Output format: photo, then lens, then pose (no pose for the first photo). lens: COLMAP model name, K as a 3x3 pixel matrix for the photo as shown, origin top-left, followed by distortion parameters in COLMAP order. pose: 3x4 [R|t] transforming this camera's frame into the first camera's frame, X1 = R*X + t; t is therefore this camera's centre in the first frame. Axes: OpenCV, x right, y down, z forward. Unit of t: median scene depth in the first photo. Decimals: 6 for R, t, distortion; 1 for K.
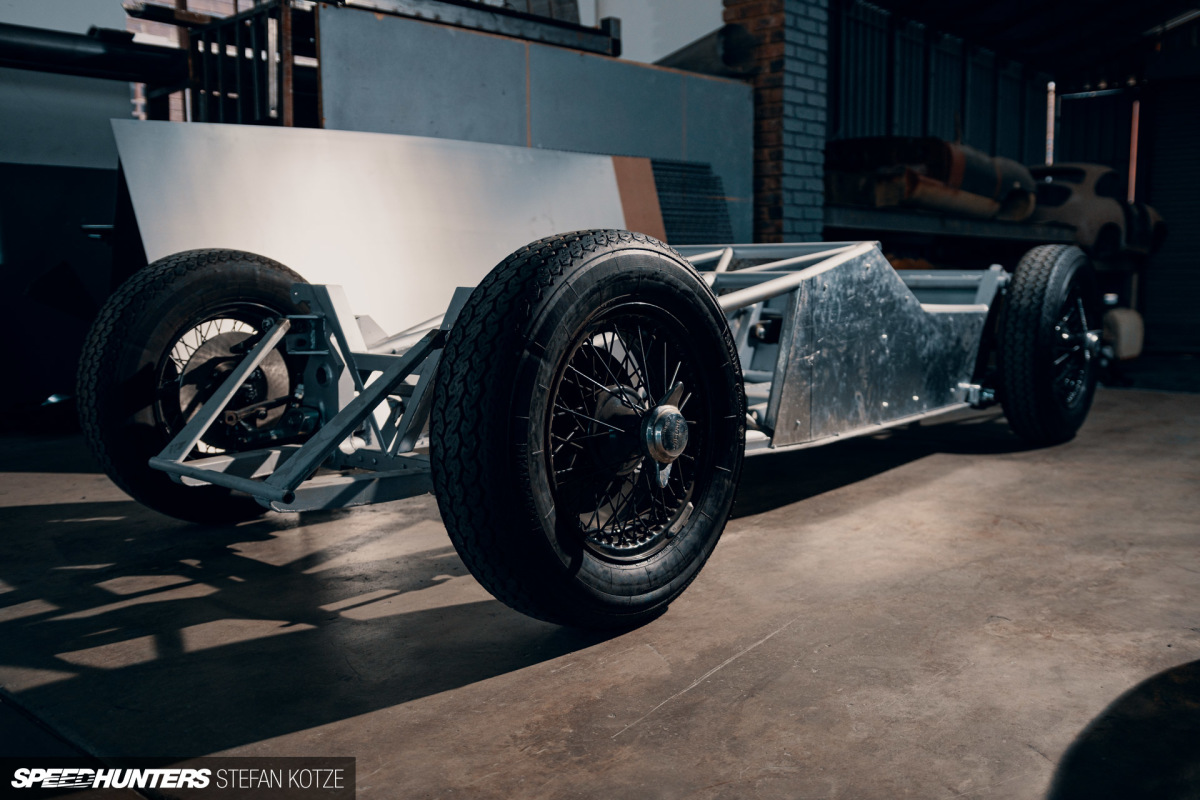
lens RADIAL K [[1013.1, 0, 597.2], [0, 1013.1, 419.9], [0, 0, 1]] dist [-0.068179, 0.076477]
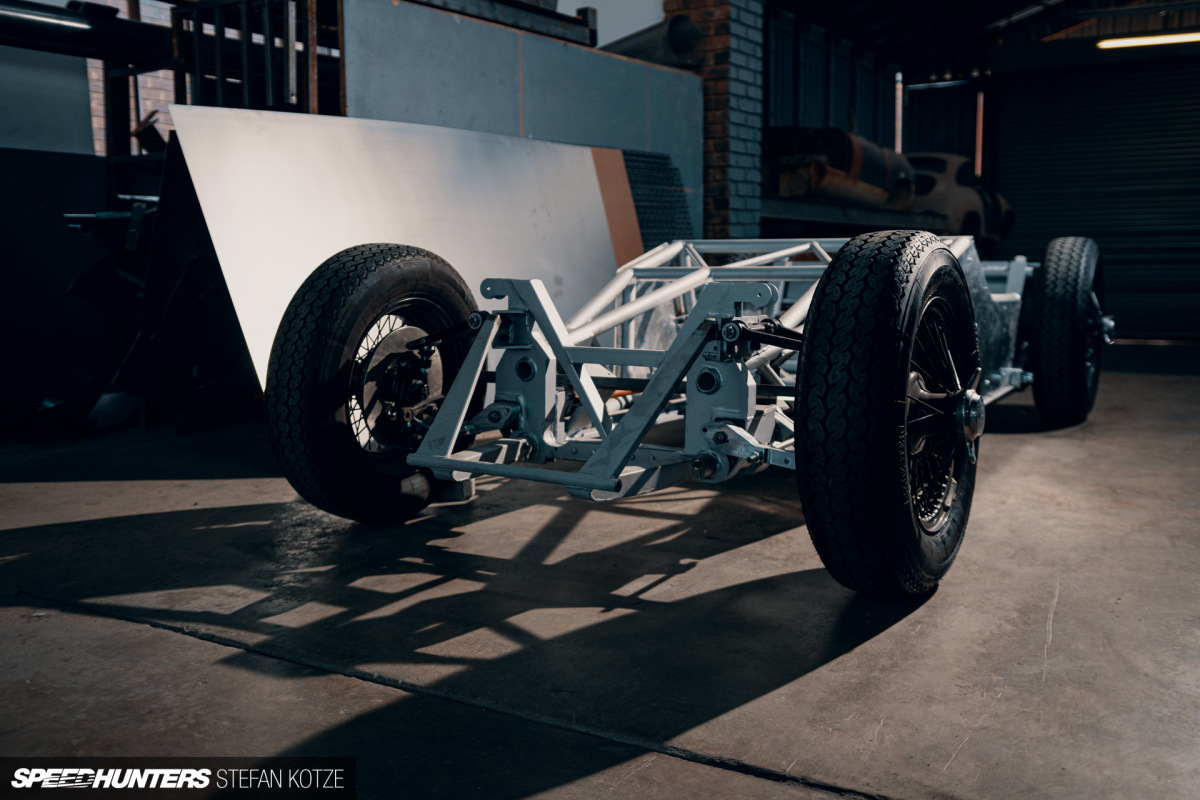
lens RADIAL K [[1048.6, 0, 600.0], [0, 1048.6, 400.0], [0, 0, 1]] dist [-0.032621, 0.051124]
pose [[0.988384, -0.023083, 0.150214, -0.147462], [0.025081, 0.999620, -0.011417, 0.000072], [-0.149893, 0.015052, 0.988588, -0.020879]]
